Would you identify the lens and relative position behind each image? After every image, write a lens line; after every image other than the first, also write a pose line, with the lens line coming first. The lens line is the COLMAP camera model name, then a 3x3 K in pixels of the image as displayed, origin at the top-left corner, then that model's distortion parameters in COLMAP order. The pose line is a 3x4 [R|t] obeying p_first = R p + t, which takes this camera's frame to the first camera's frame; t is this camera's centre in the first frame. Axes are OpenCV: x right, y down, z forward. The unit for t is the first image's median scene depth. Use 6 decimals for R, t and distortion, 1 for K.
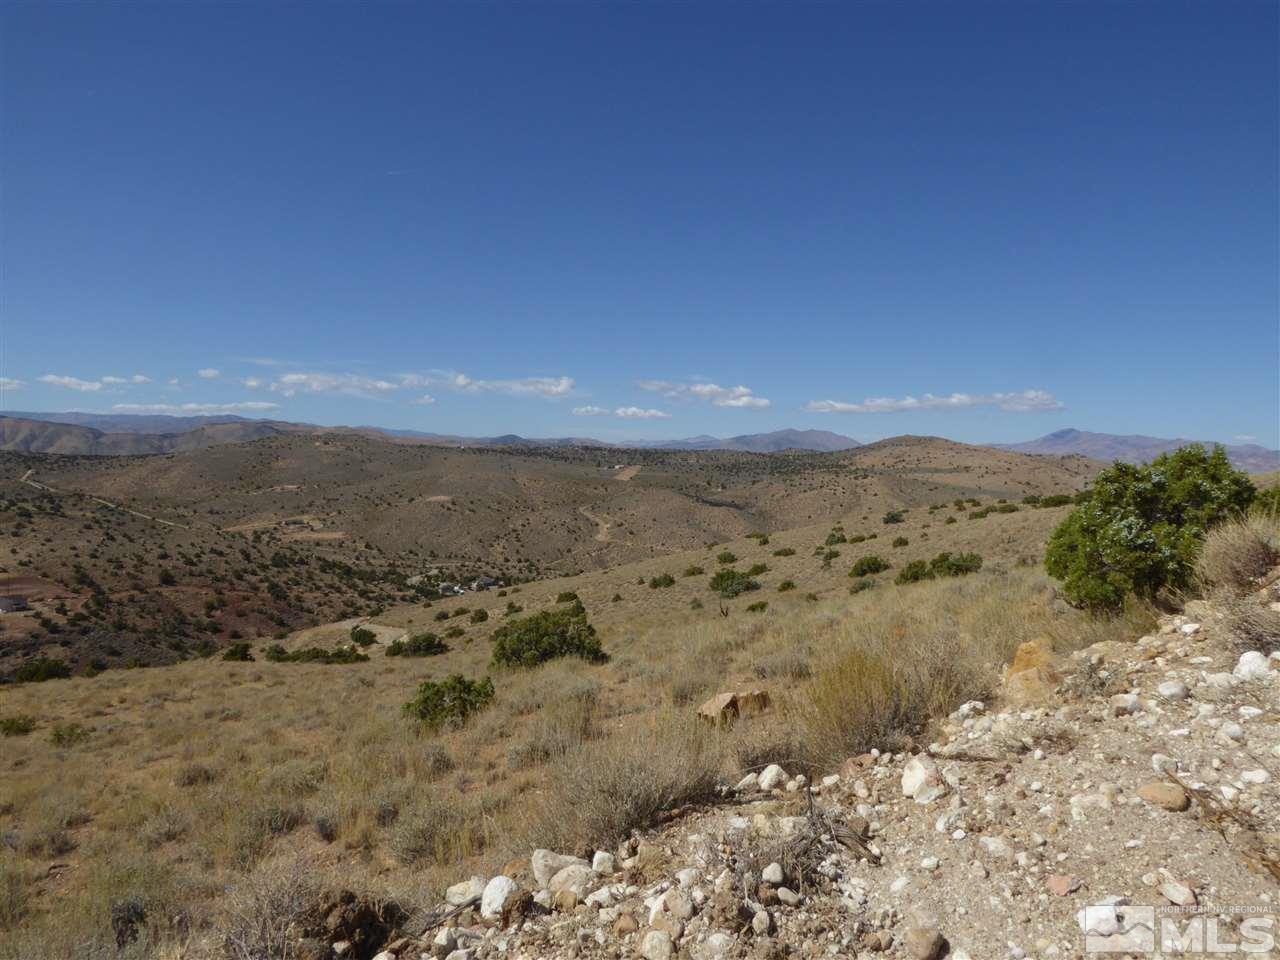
lens RADIAL K [[904.2, 0, 642.3], [0, 904.2, 480.1], [0, 0, 1]] dist [-0.040247, 0.018756]
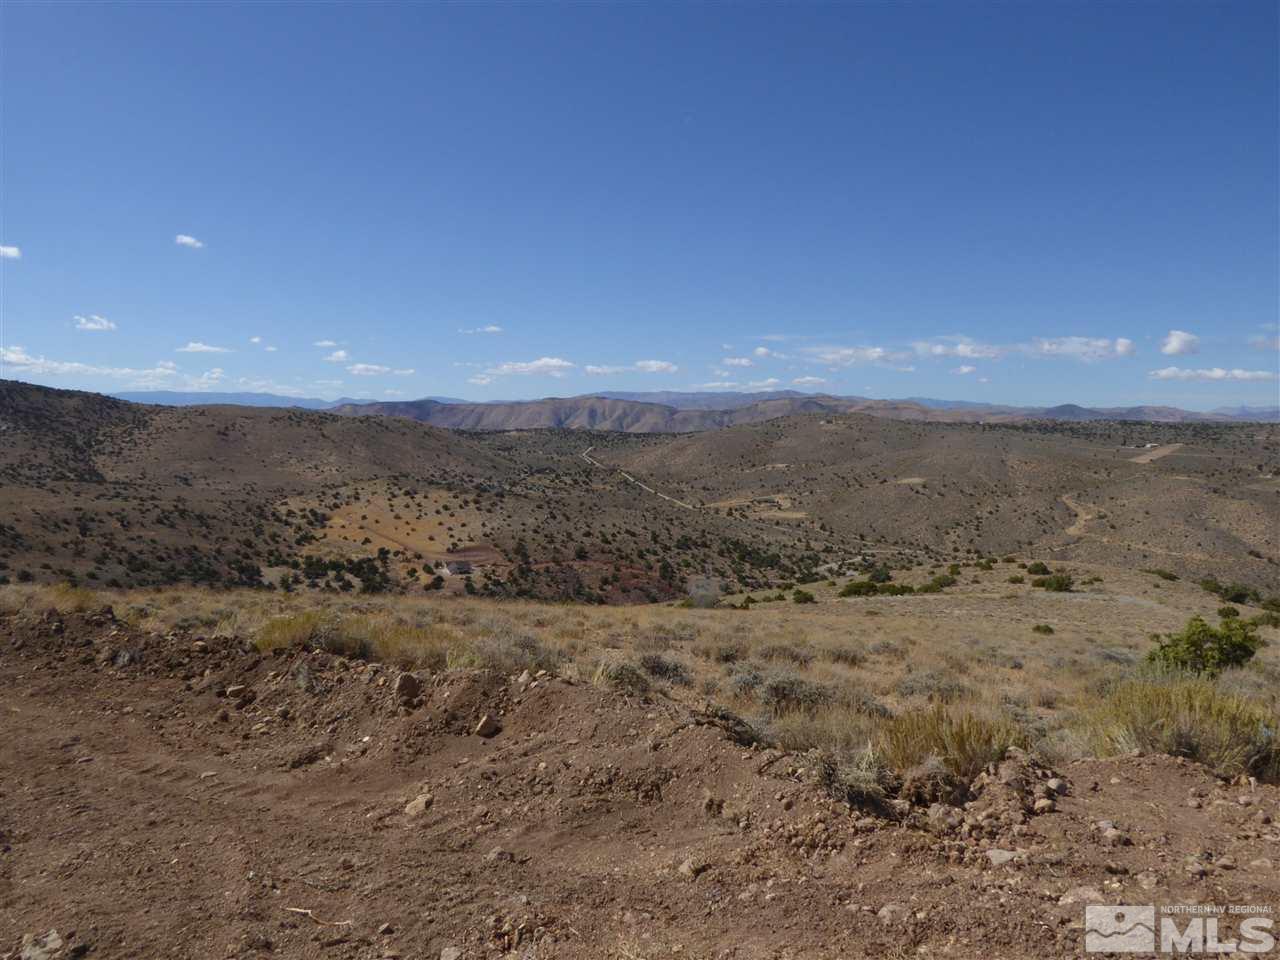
lens RADIAL K [[904.2, 0, 645.4], [0, 904.2, 471.3], [0, 0, 1]] dist [-0.040247, 0.018756]
pose [[0.829005, 0.020497, -0.558865, 0.094494], [-0.007776, 0.999654, 0.025129, -0.013846], [0.559187, -0.016487, 0.828878, 0.023046]]
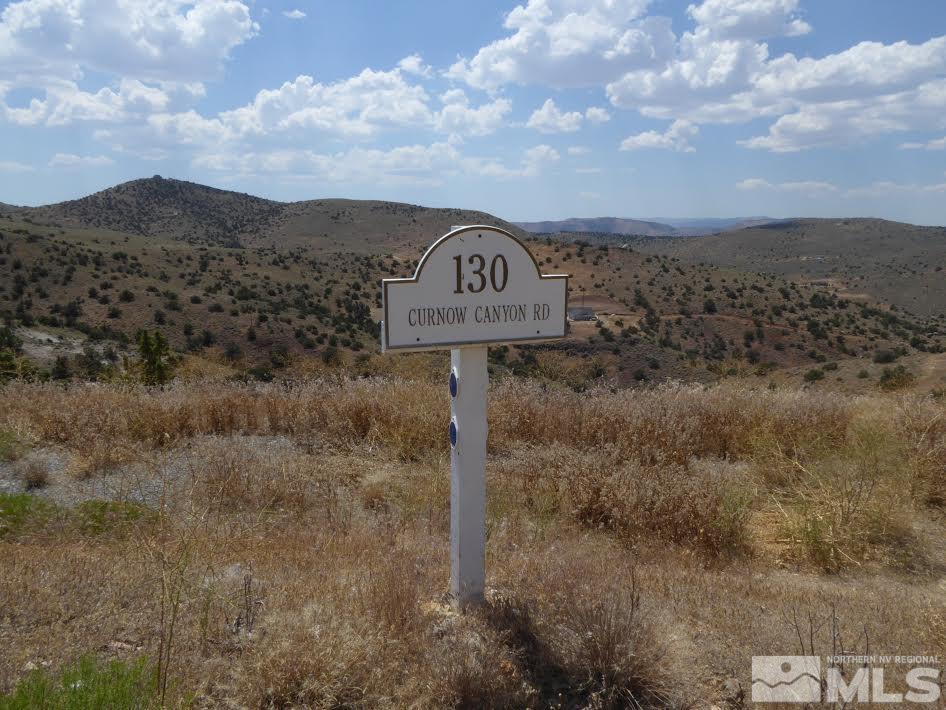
lens RADIAL K [[668.3, 0, 476.3], [0, 668.3, 348.1], [0, 0, 1]] dist [-0.040247, 0.018756]
pose [[0.675448, 0.112184, -0.728824, -0.063035], [-0.022763, 0.991061, 0.131453, 0.027263], [0.737056, -0.072200, 0.671964, 0.119145]]
